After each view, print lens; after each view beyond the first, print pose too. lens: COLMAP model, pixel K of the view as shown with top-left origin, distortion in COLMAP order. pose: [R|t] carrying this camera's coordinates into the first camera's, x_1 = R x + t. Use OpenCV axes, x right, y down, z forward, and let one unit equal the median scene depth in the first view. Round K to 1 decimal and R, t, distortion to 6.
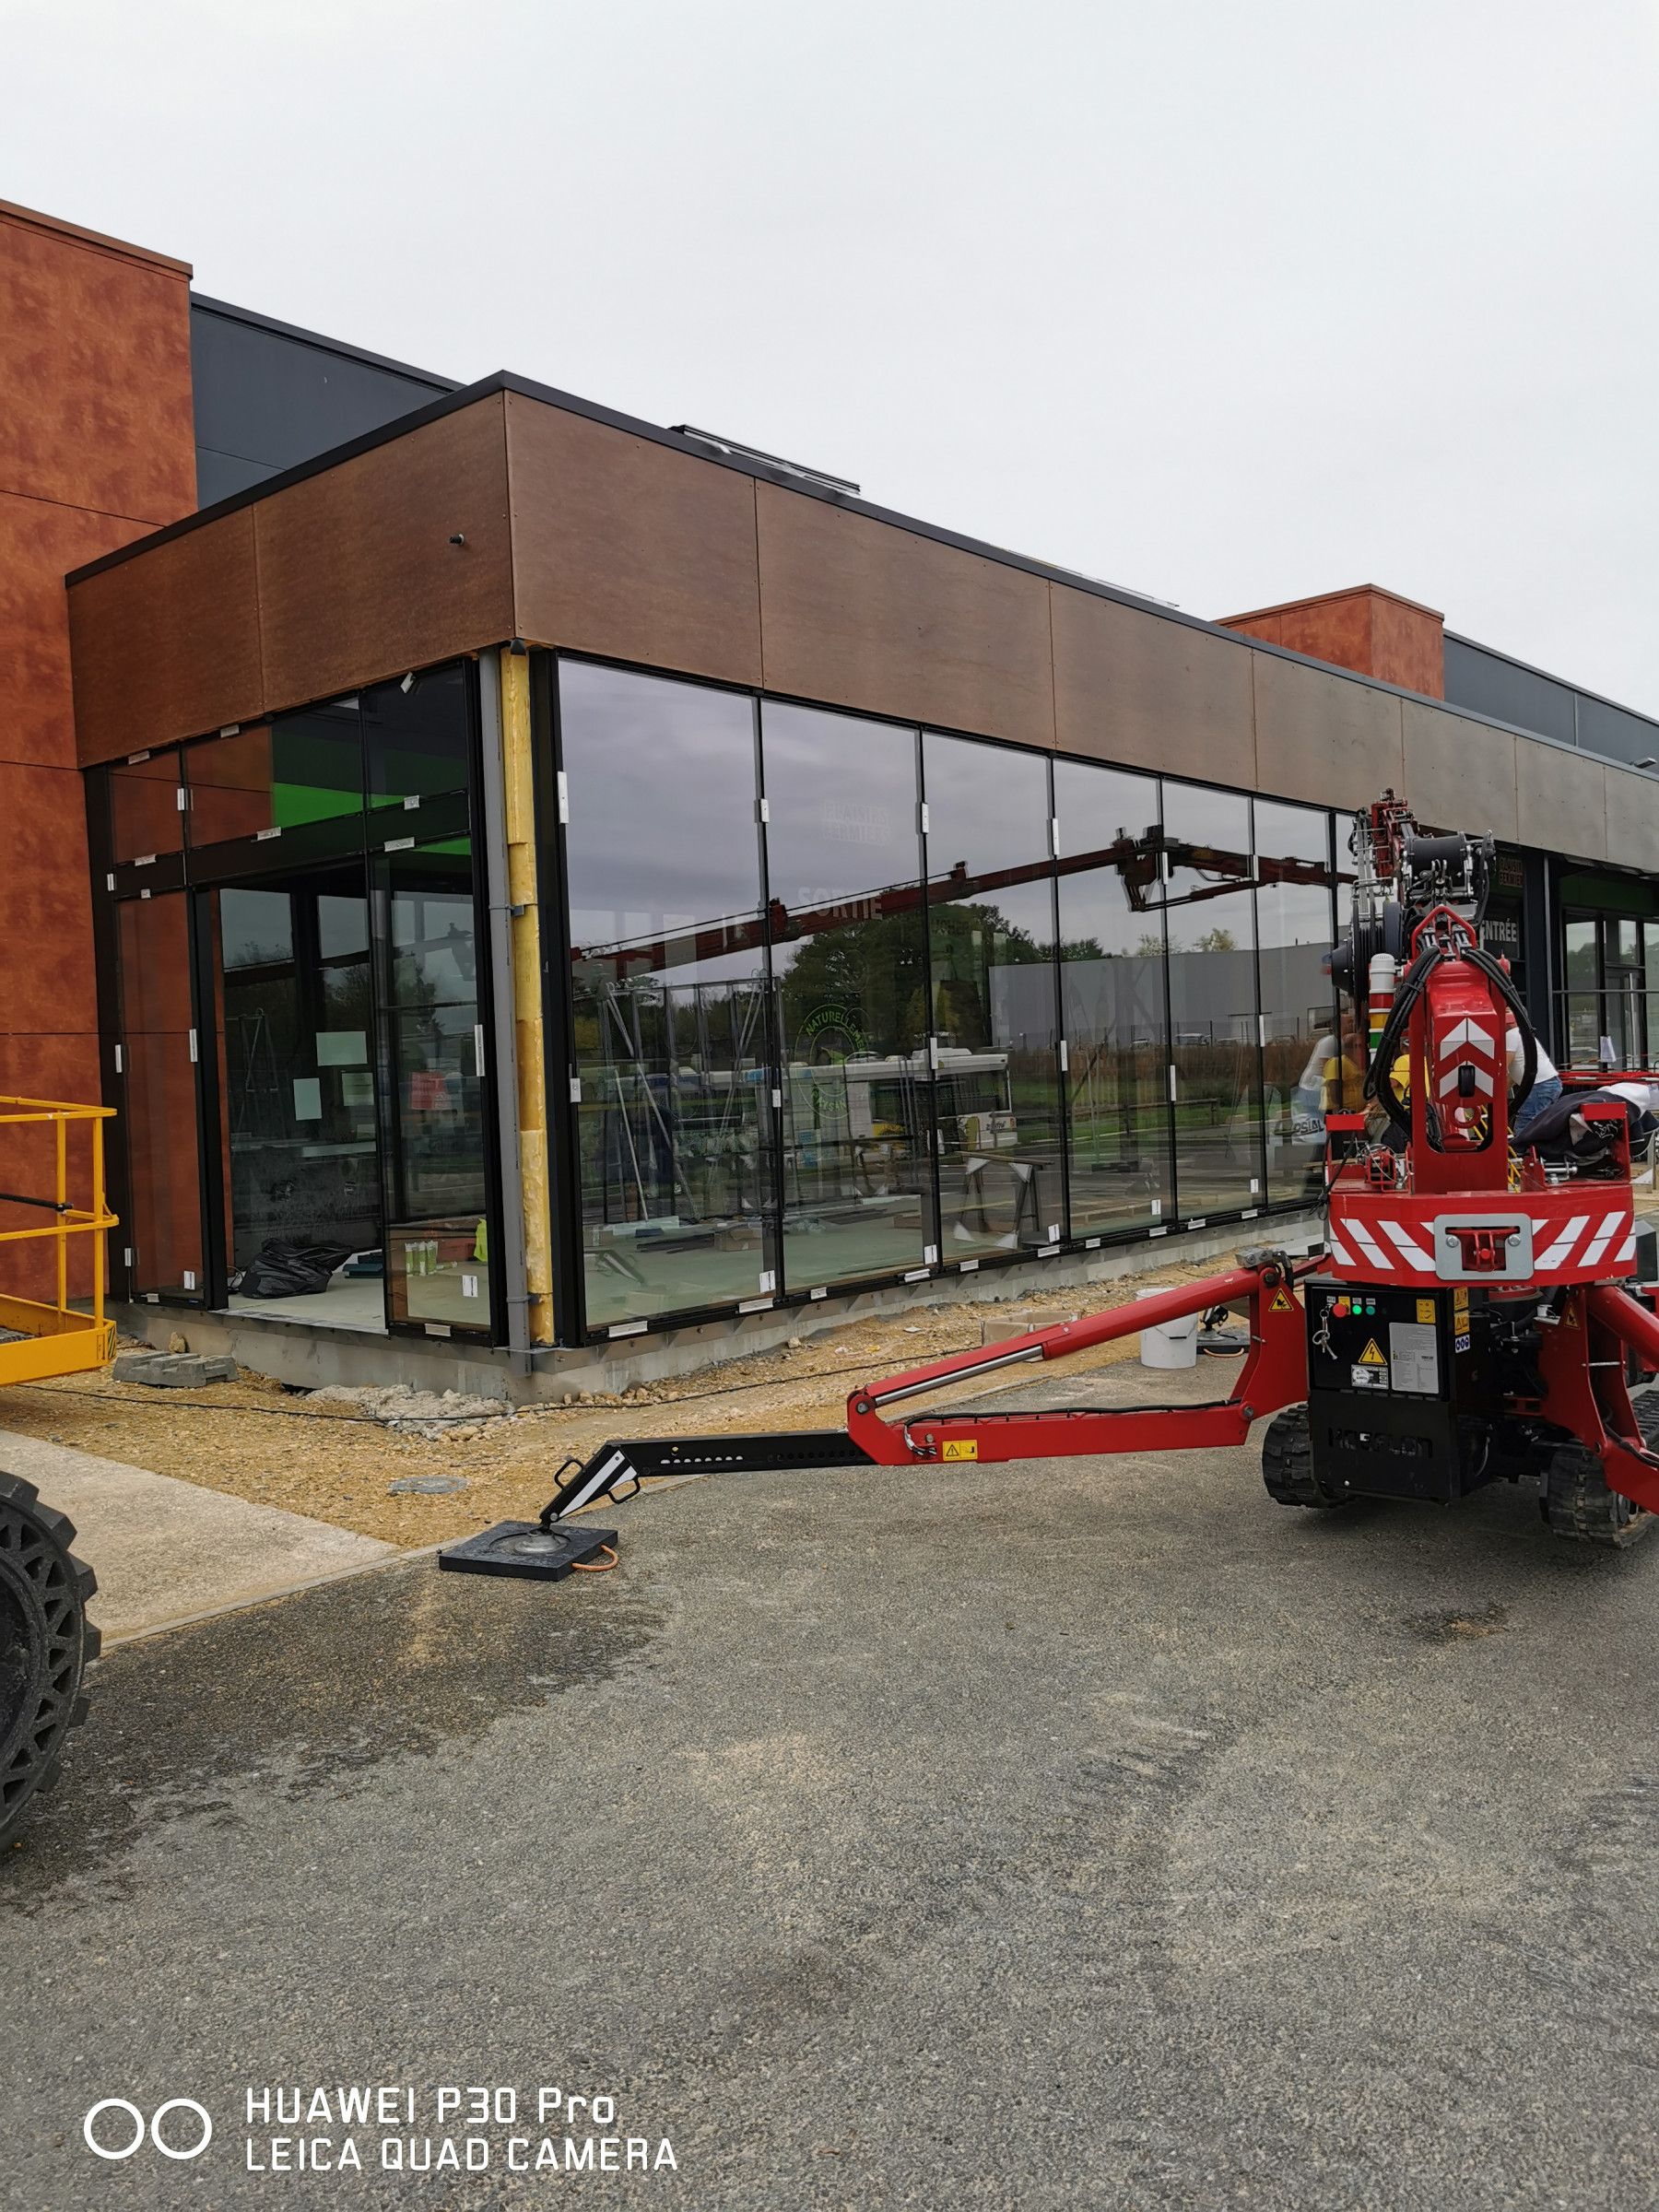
lens RADIAL K [[1704.3, 0, 829.5], [0, 1704.3, 1106.0], [0, 0, 1]] dist [0.060065, 0.001967]
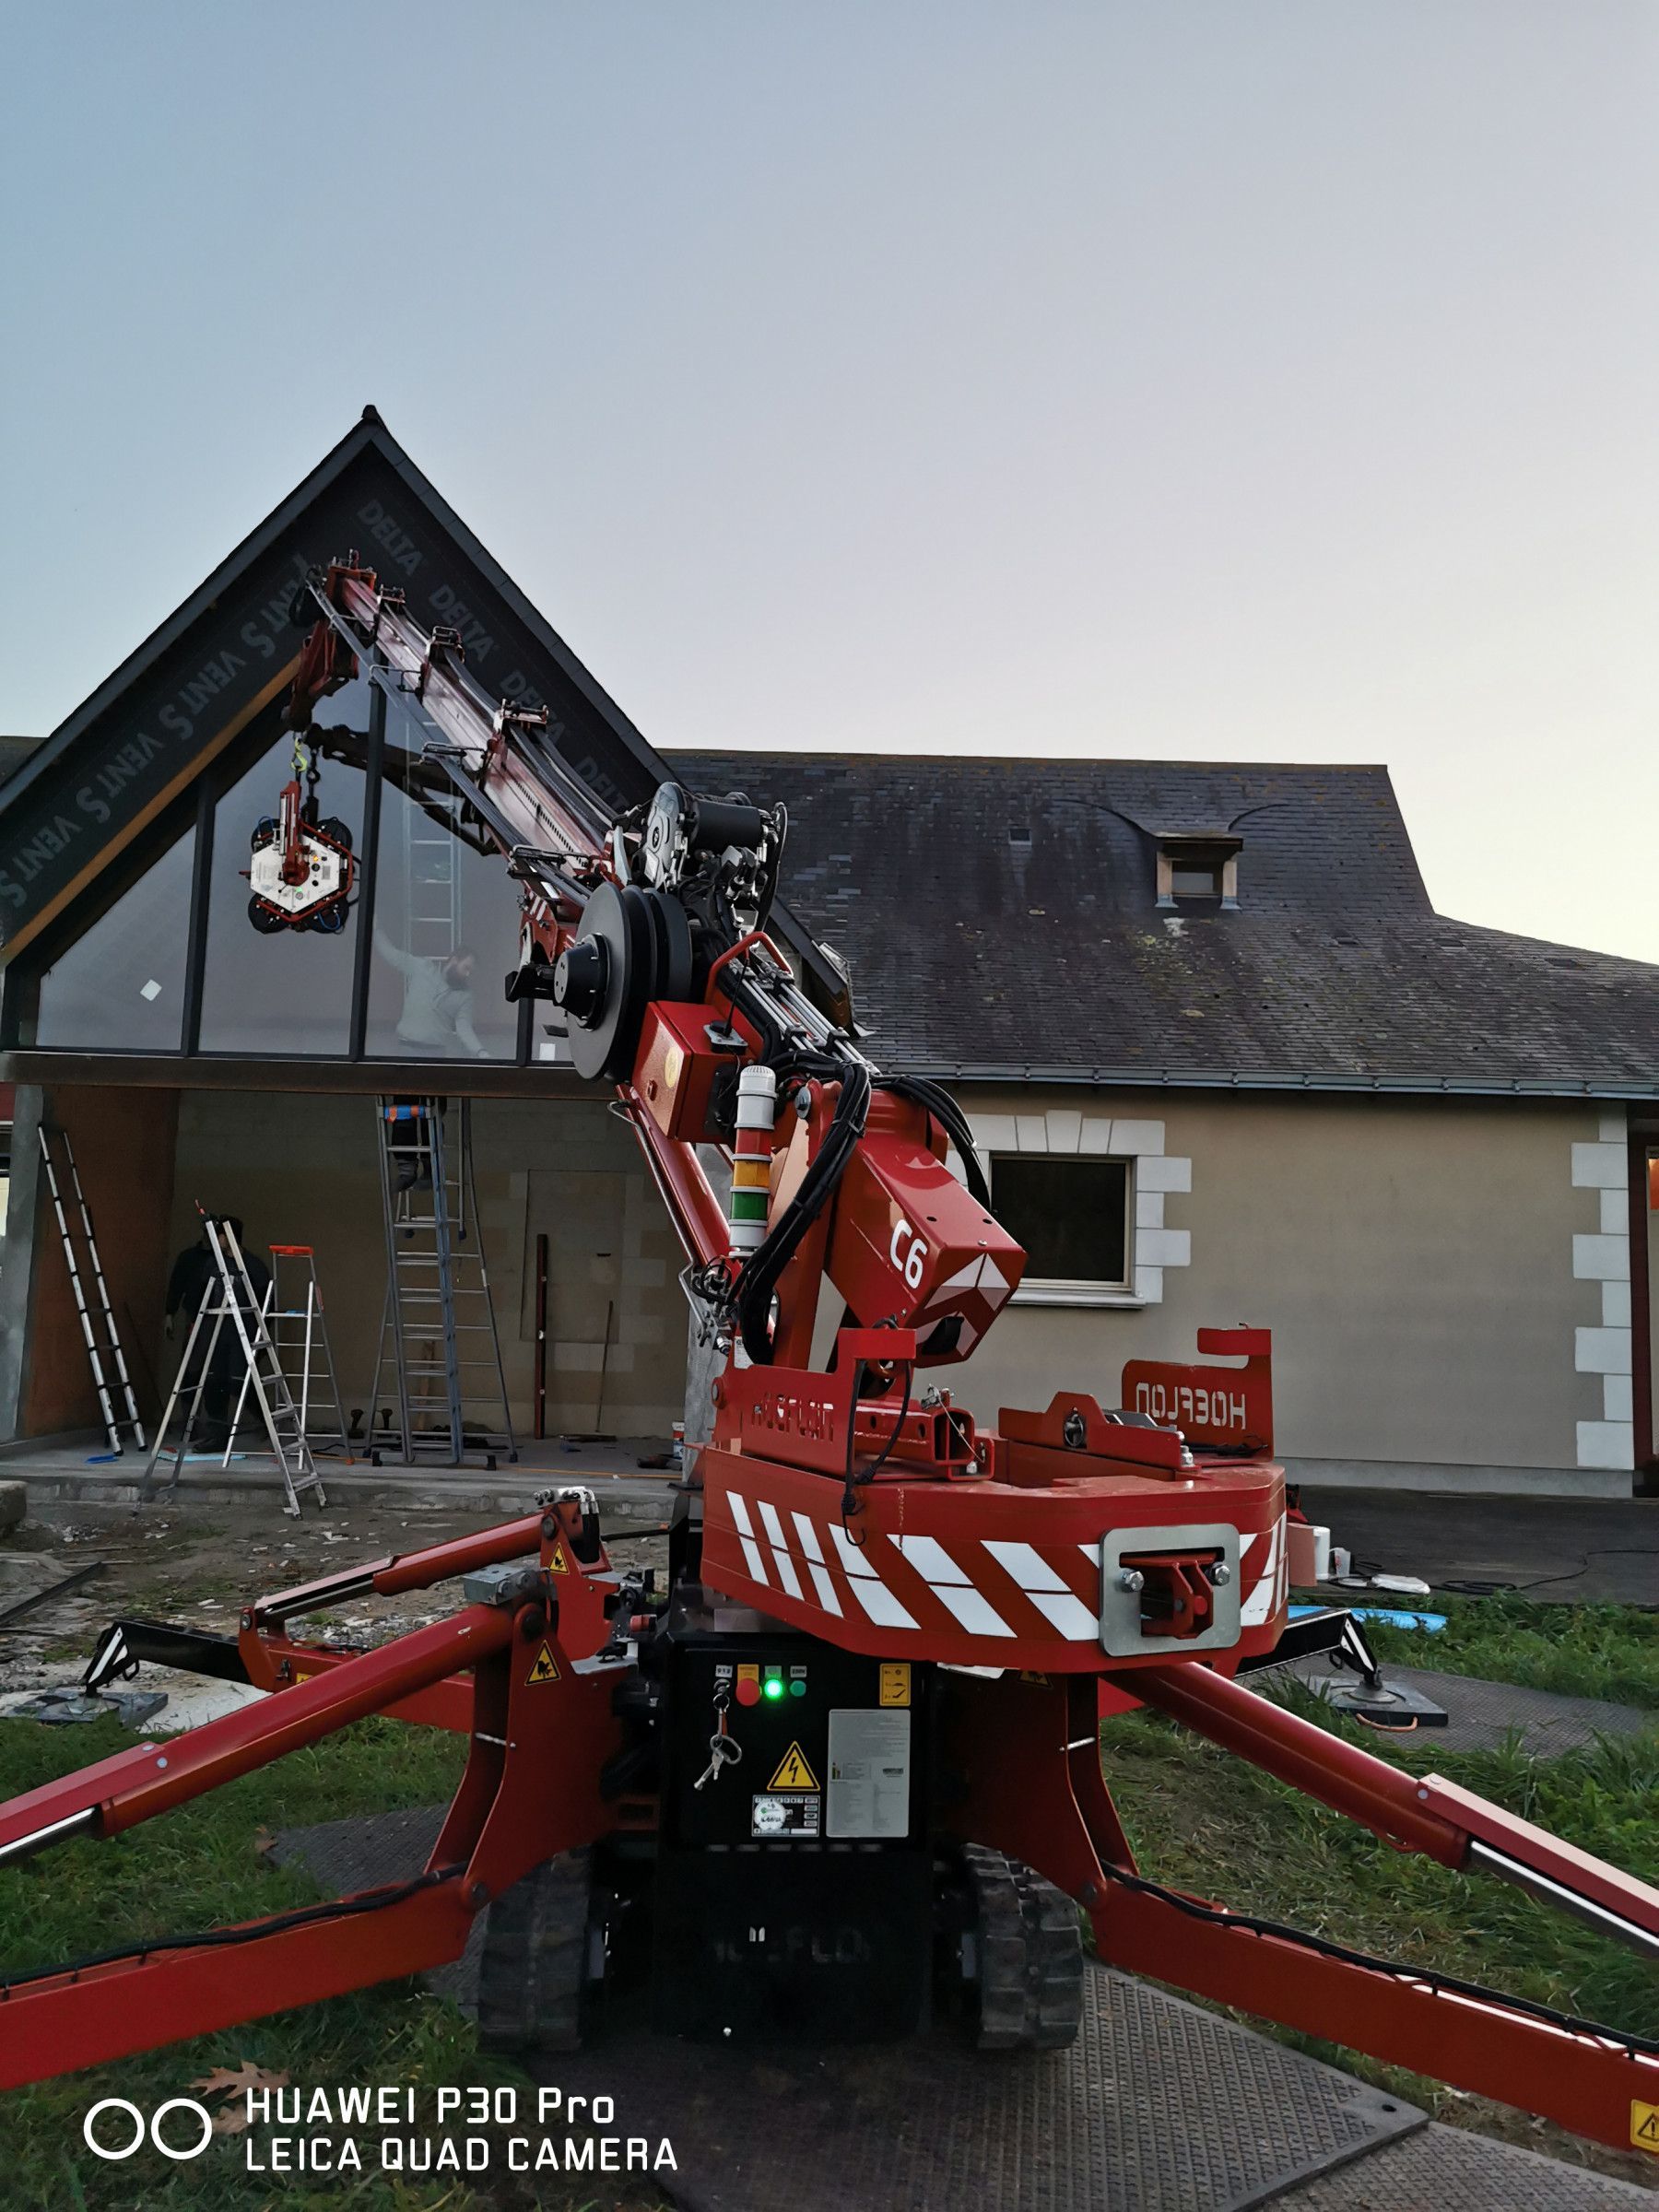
lens RADIAL K [[1704.3, 0, 829.5], [0, 1704.3, 1106.0], [0, 0, 1]] dist [0.060065, 0.001967]
pose [[0.730187, 0.122914, 0.672100, -0.072801], [-0.039785, 0.989665, -0.137767, 0.008532], [-0.682088, 0.073857, 0.727531, 0.573298]]
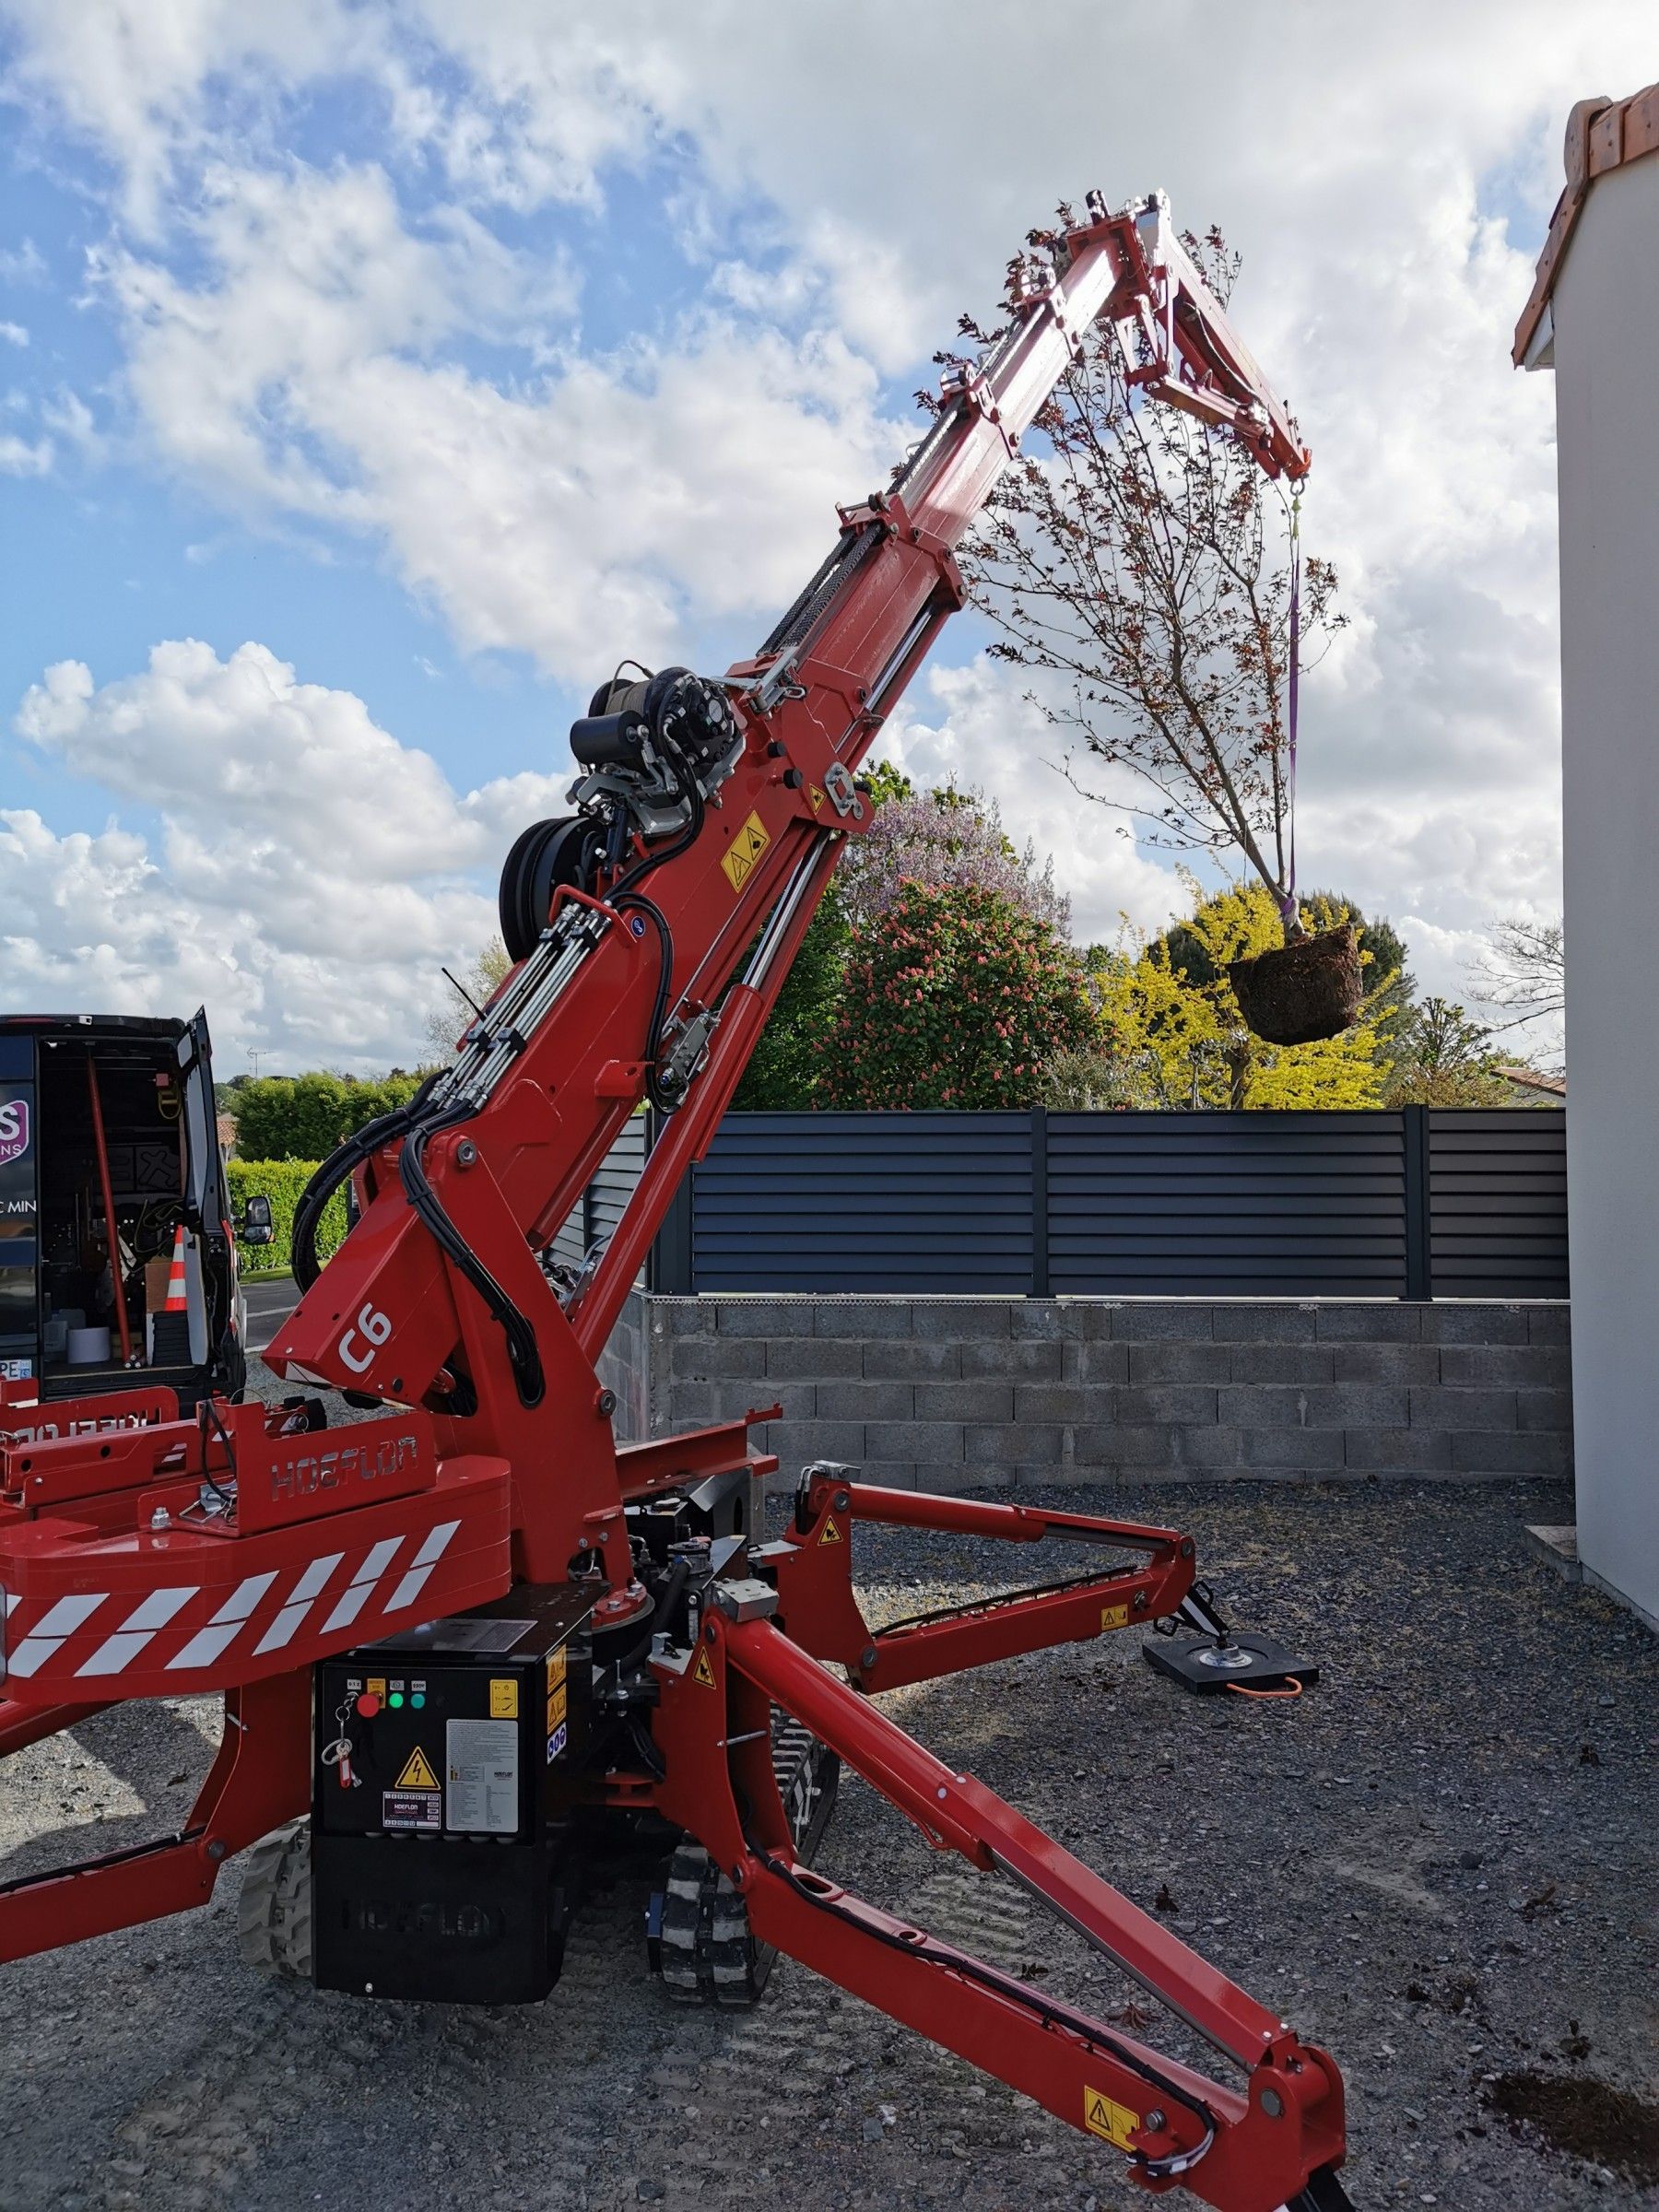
lens RADIAL K [[1704.3, 0, 829.5], [0, 1704.3, 1106.0], [0, 0, 1]] dist [0.060065, 0.001967]
pose [[0.854169, 0.037304, 0.518655, 0.111654], [-0.014780, 0.998762, -0.047493, -0.067460], [-0.519785, 0.032902, 0.853664, 0.384310]]
